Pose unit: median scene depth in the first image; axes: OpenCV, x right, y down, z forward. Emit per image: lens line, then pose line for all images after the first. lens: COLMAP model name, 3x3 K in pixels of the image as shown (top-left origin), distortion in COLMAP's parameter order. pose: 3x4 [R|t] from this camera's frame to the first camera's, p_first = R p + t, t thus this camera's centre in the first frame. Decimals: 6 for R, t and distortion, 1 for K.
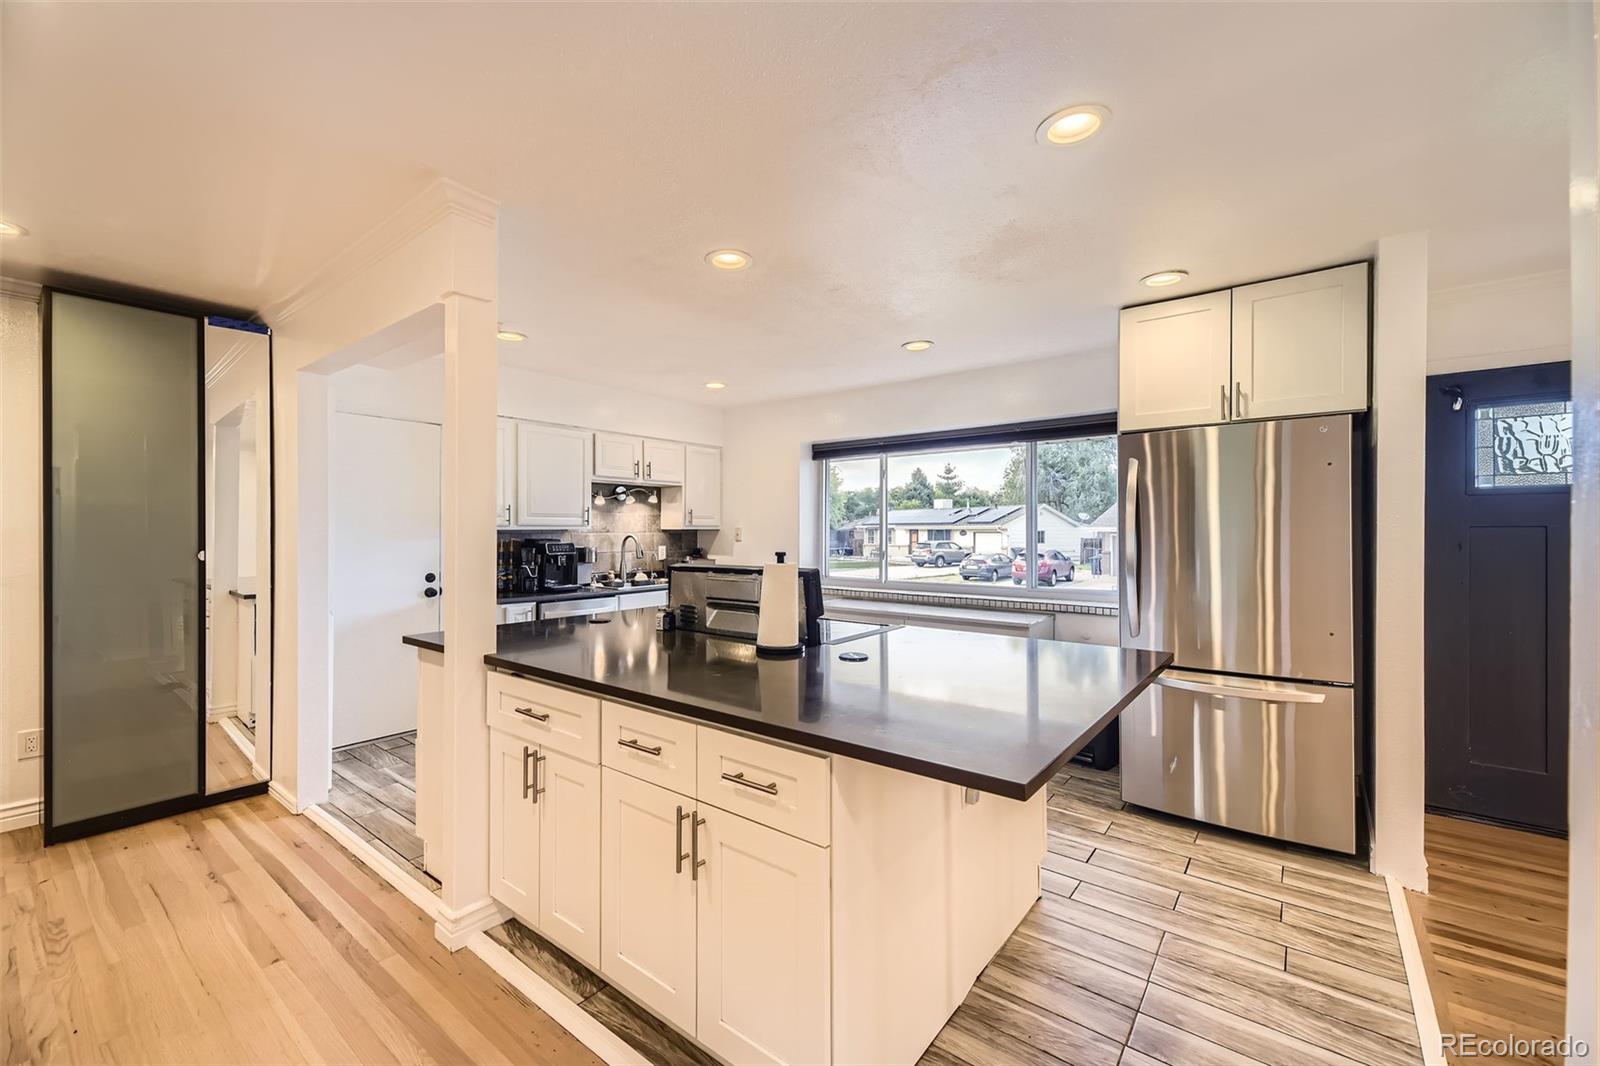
lens RADIAL K [[642.1, 0, 791.4], [0, 642.1, 531.2], [0, 0, 1]] dist [0.025560, -0.010131]
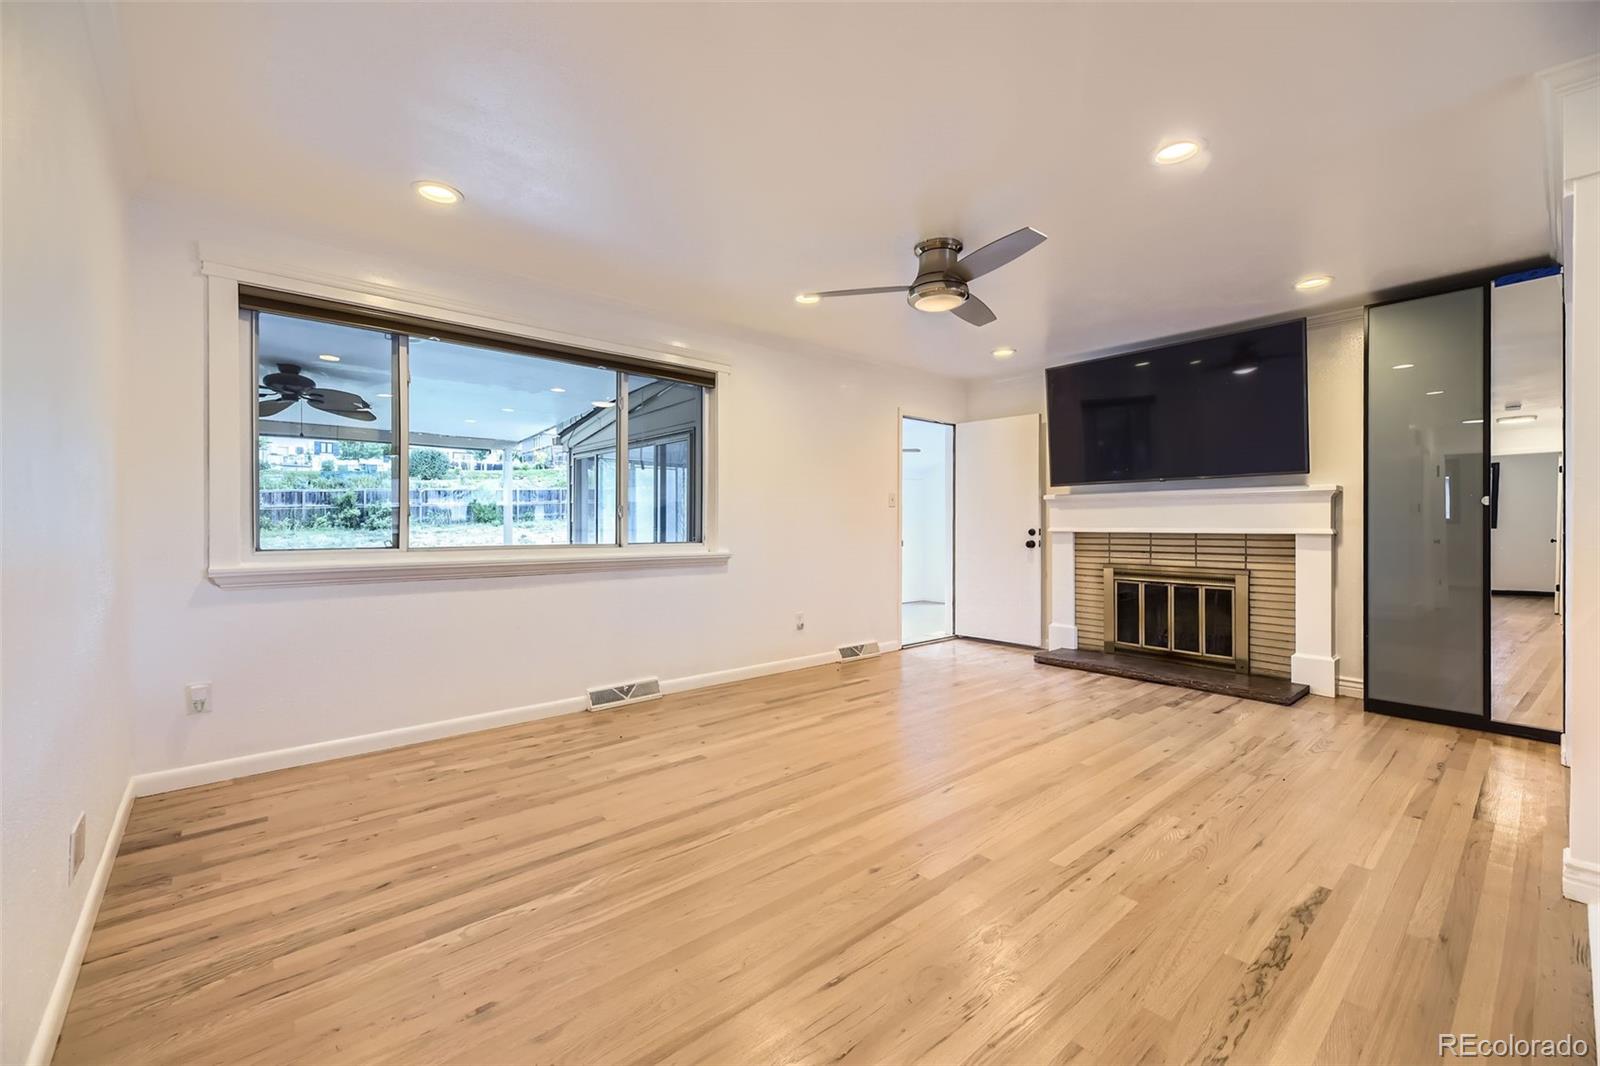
lens RADIAL K [[647.3, 0, 796.5], [0, 647.3, 527.7], [0, 0, 1]] dist [0.023687, -0.011879]
pose [[-0.190163, 0.003251, -0.981747, 0.412044], [0.000057, 0.999995, 0.003301, 0.082446], [0.981753, 0.000572, -0.190162, 0.073172]]
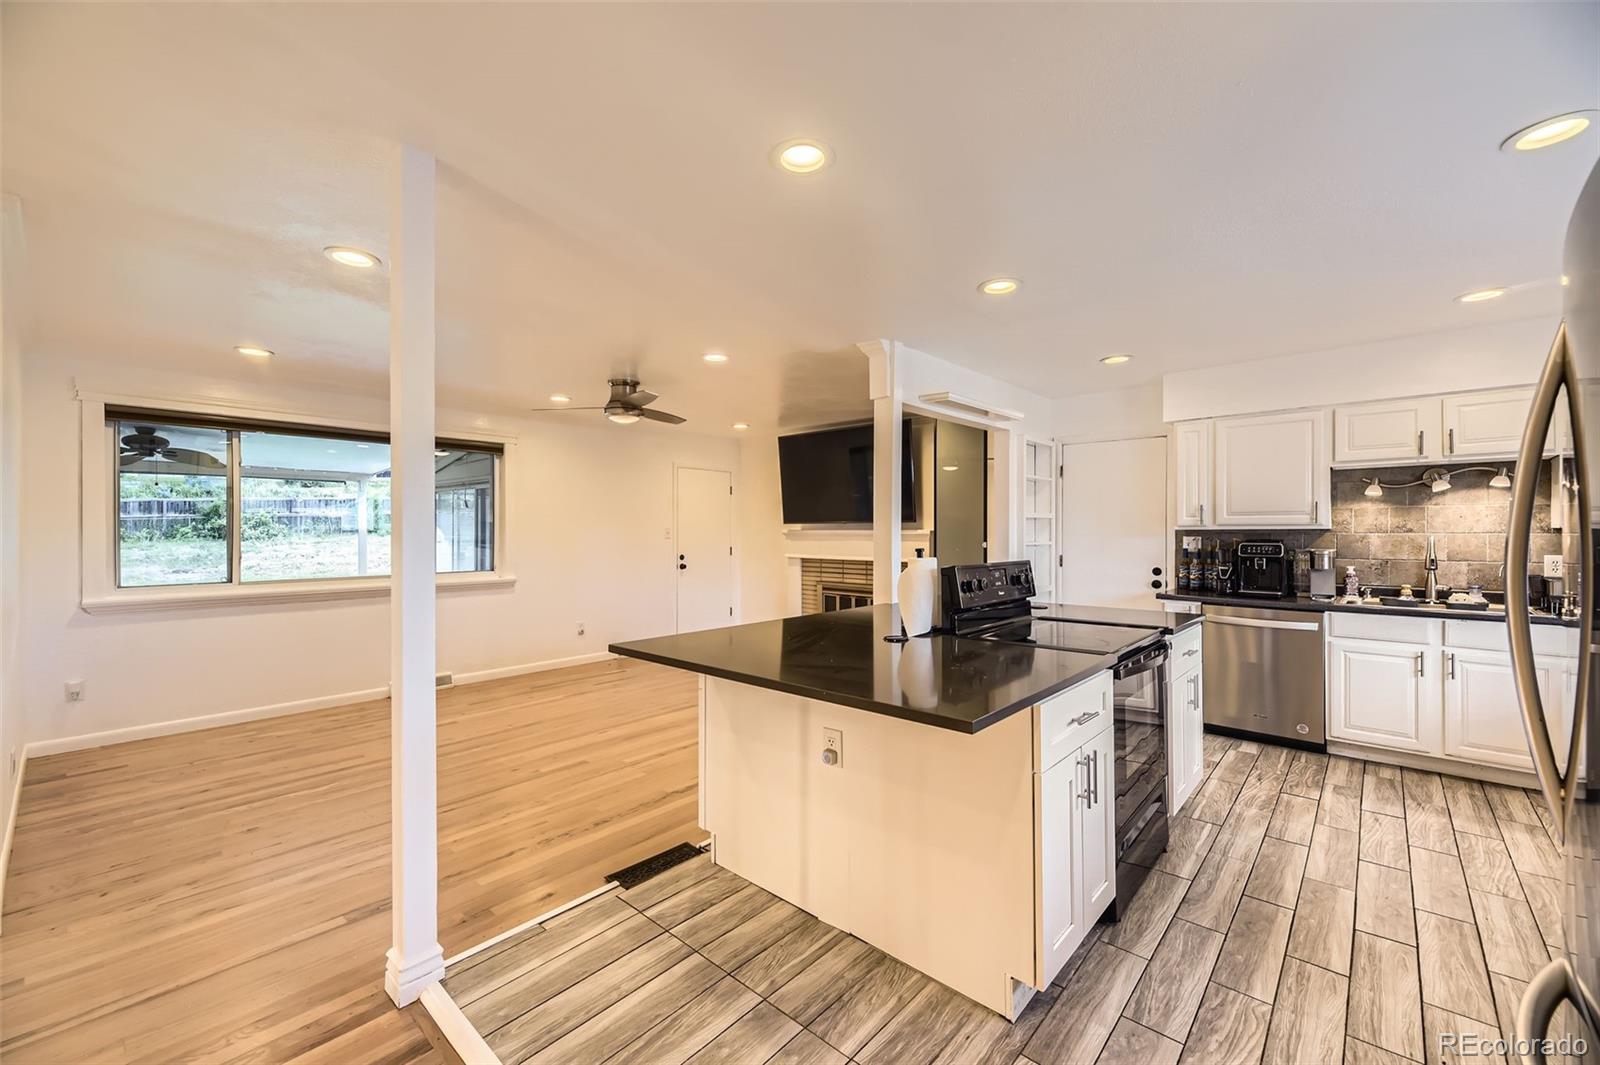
lens RADIAL K [[640.1, 0, 797.4], [0, 640.1, 531.9], [0, 0, 1]] dist [0.018923, -0.007718]
pose [[-0.064411, 0.001824, -0.997922, 0.889692], [0.000301, 0.999998, 0.001808, -0.000834], [0.997923, -0.000184, -0.064412, 0.628184]]
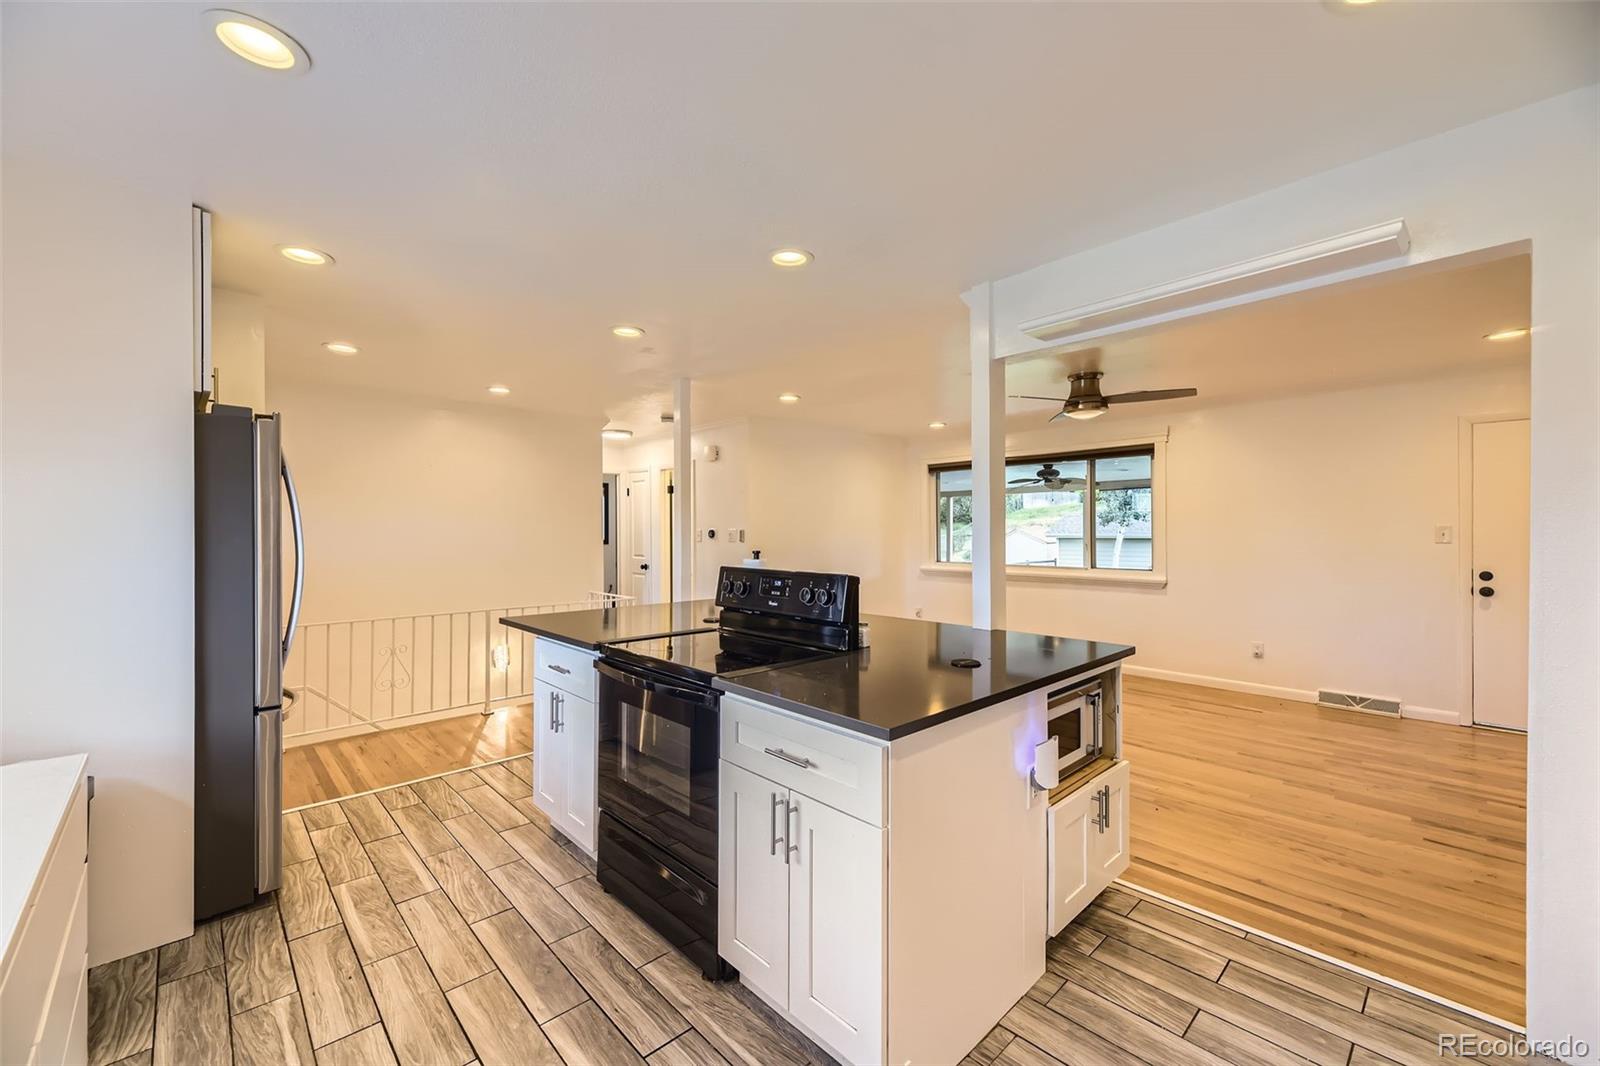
lens RADIAL K [[646.6, 0, 796.8], [0, 646.6, 530.4], [0, 0, 1]] dist [0.008280, -0.000412]
pose [[-0.989096, 0.002851, 0.147248, -0.216124], [0.002958, 0.999995, 0.000512, -0.007346], [-0.147245, 0.000942, -0.989100, 1.704713]]
